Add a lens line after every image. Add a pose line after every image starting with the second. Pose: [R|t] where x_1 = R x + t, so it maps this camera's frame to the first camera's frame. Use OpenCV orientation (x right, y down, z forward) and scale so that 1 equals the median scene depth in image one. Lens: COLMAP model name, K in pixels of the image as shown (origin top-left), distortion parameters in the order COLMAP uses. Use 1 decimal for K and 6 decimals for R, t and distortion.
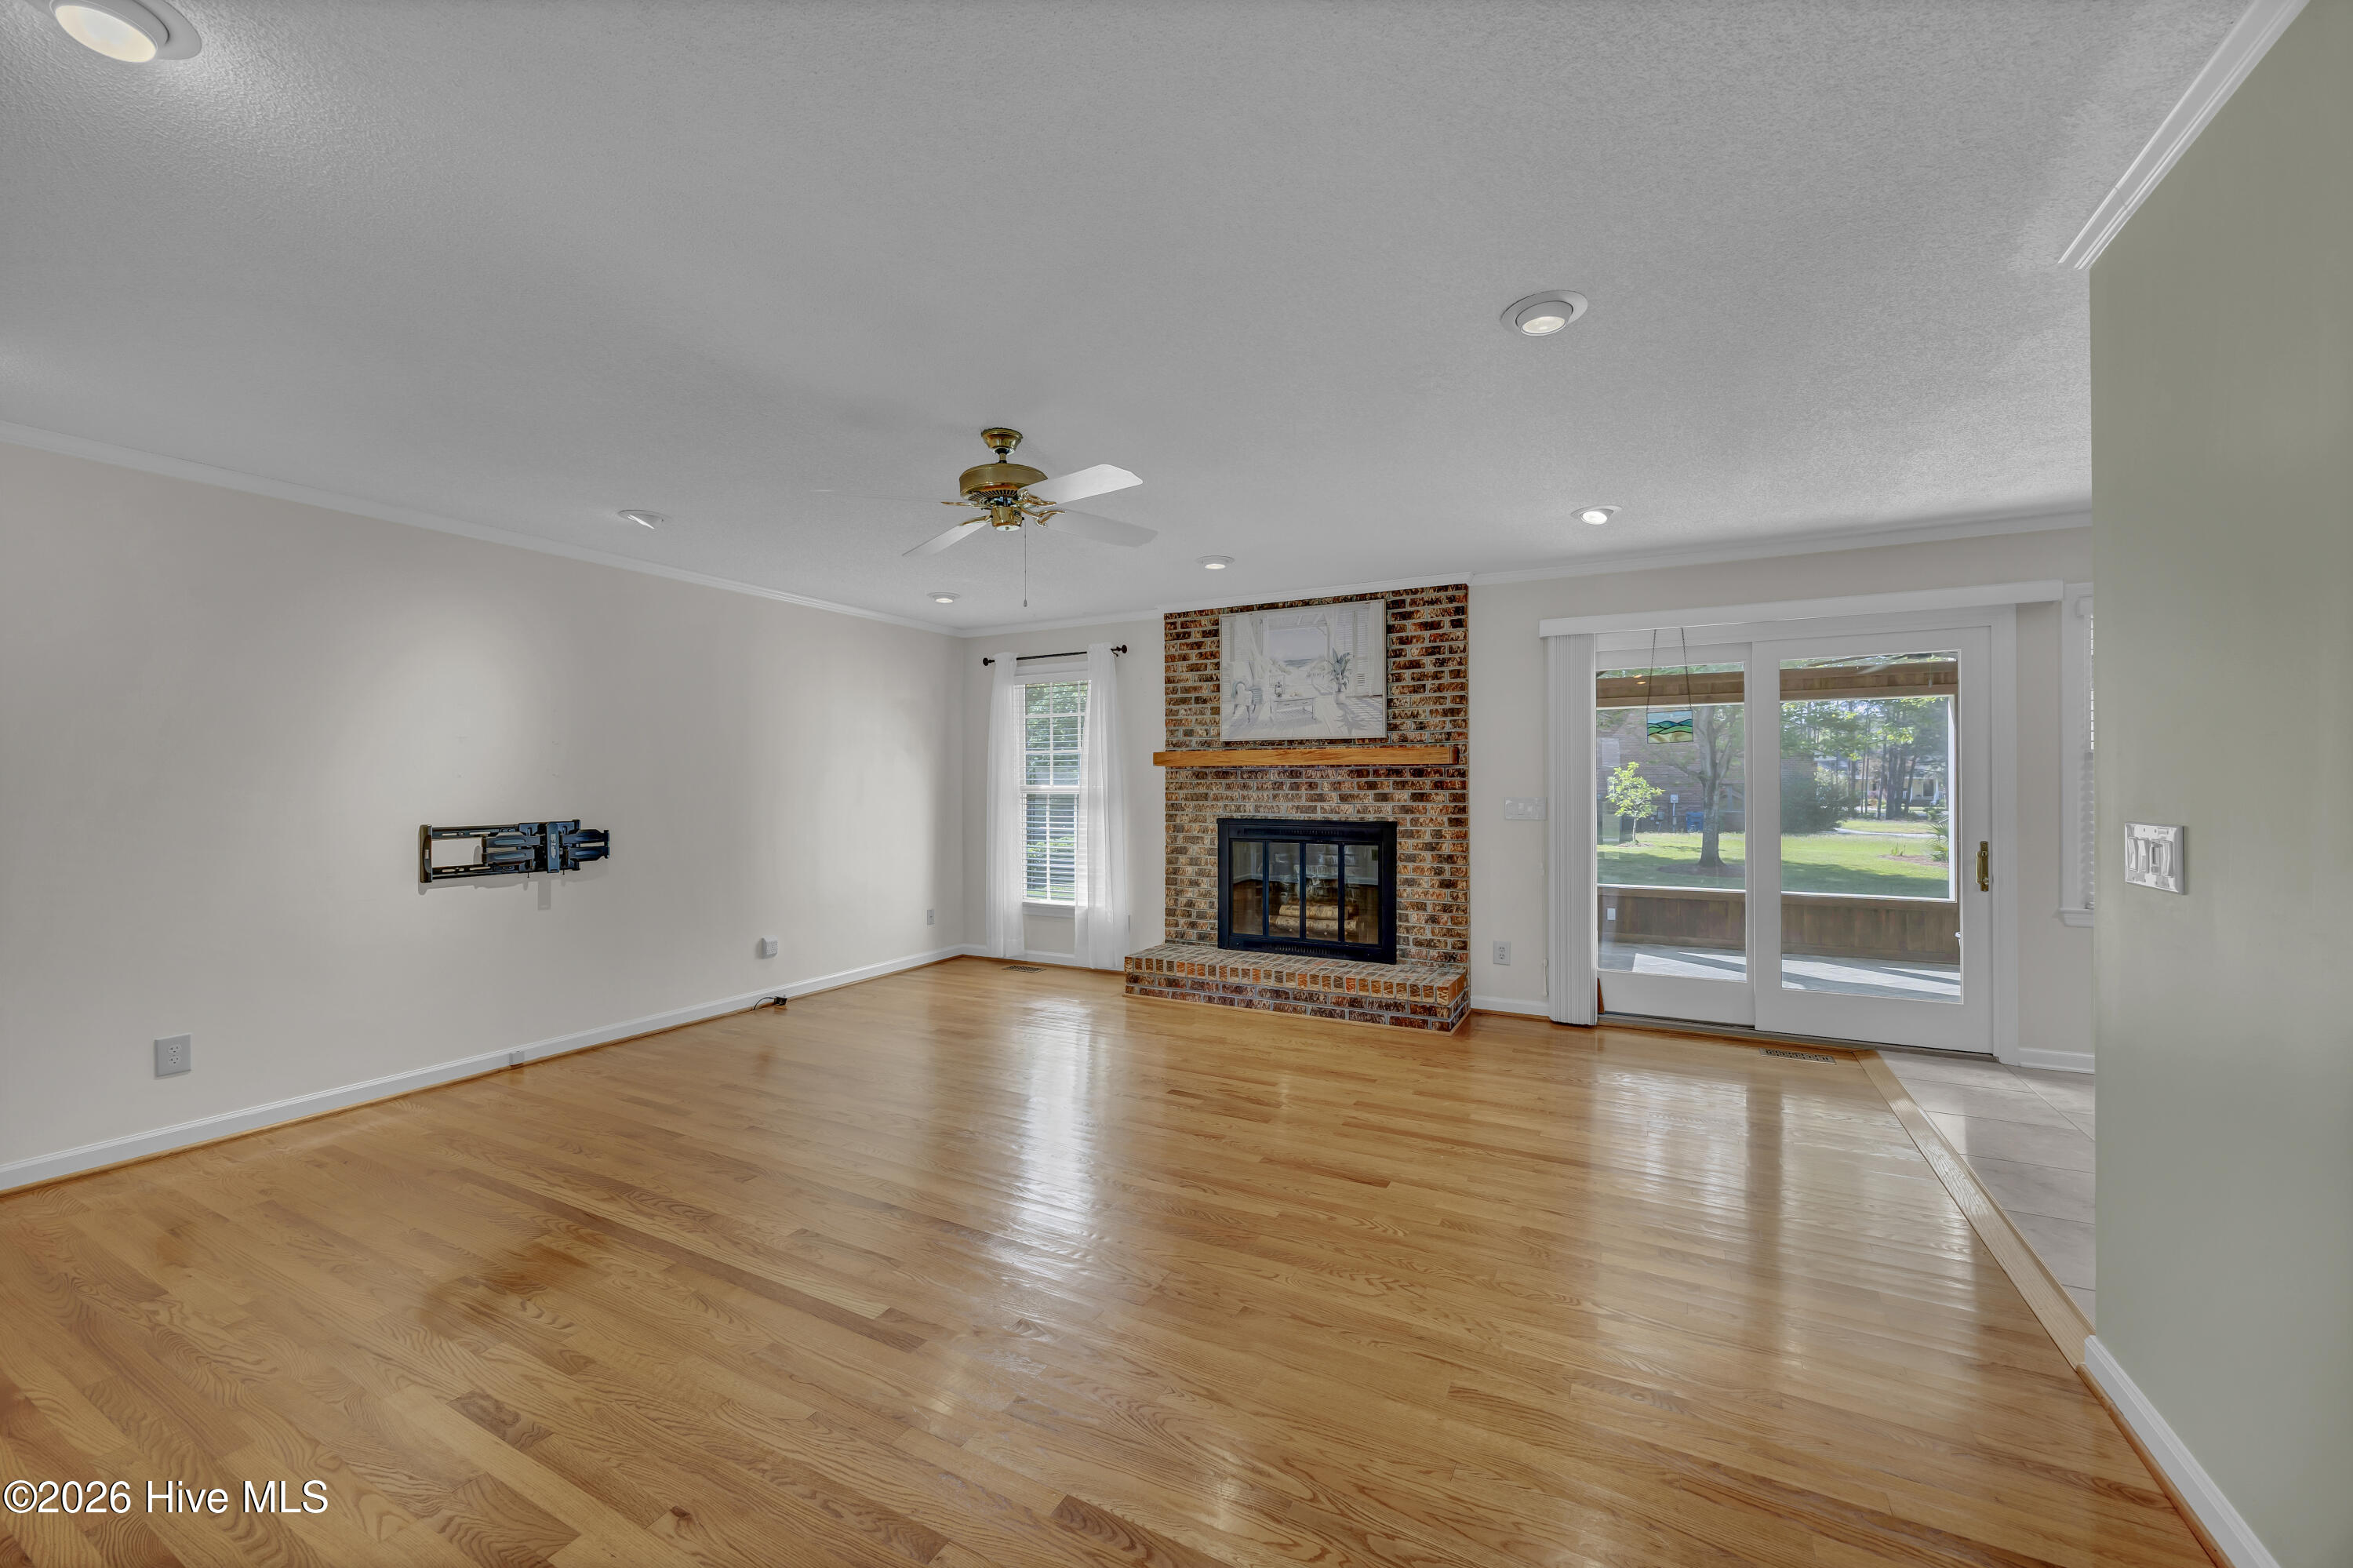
lens RADIAL K [[910.4, 0, 1186.1], [0, 910.4, 786.9], [0, 0, 1]] dist [-0.000964, 0.000115]
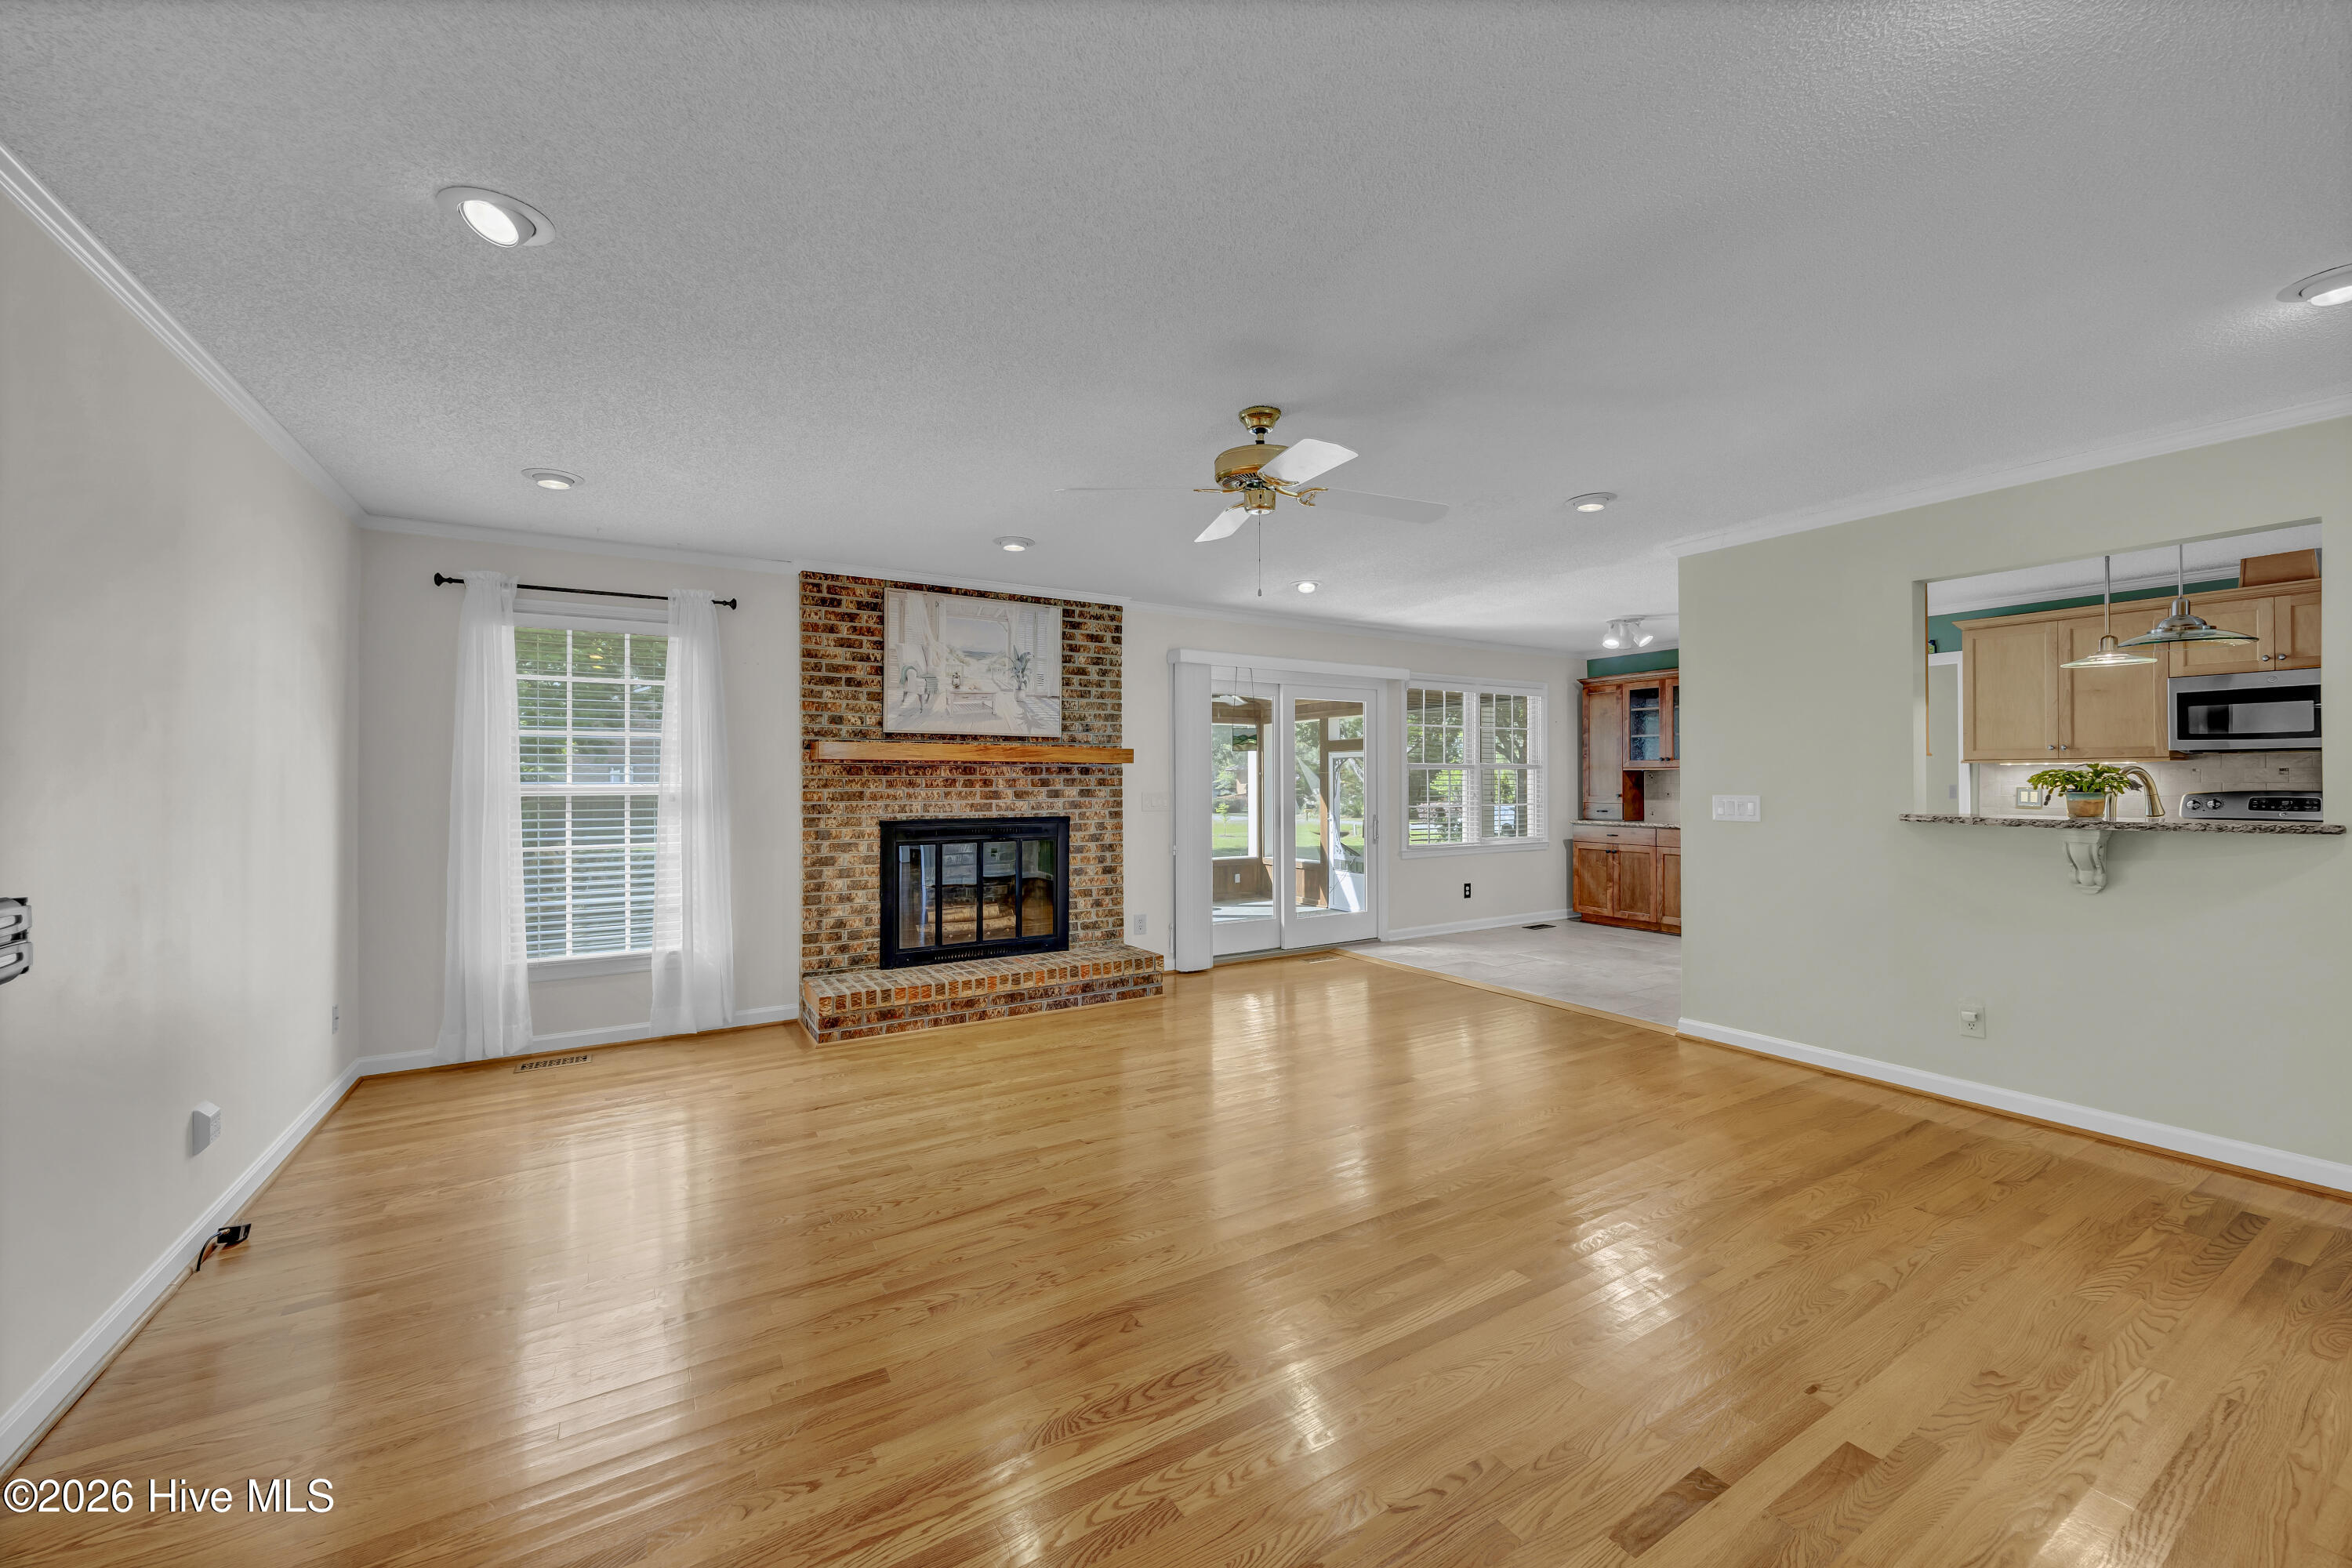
lens RADIAL K [[905.2, 0, 1183.8], [0, 905.2, 780.7], [0, 0, 1]] dist [-0.000131, -0.000040]
pose [[0.515931, 0.002036, 0.856627, -0.592980], [0.003563, 0.999983, -0.004522, 0.001685], [-0.856623, 0.005386, 0.515916, 0.325137]]
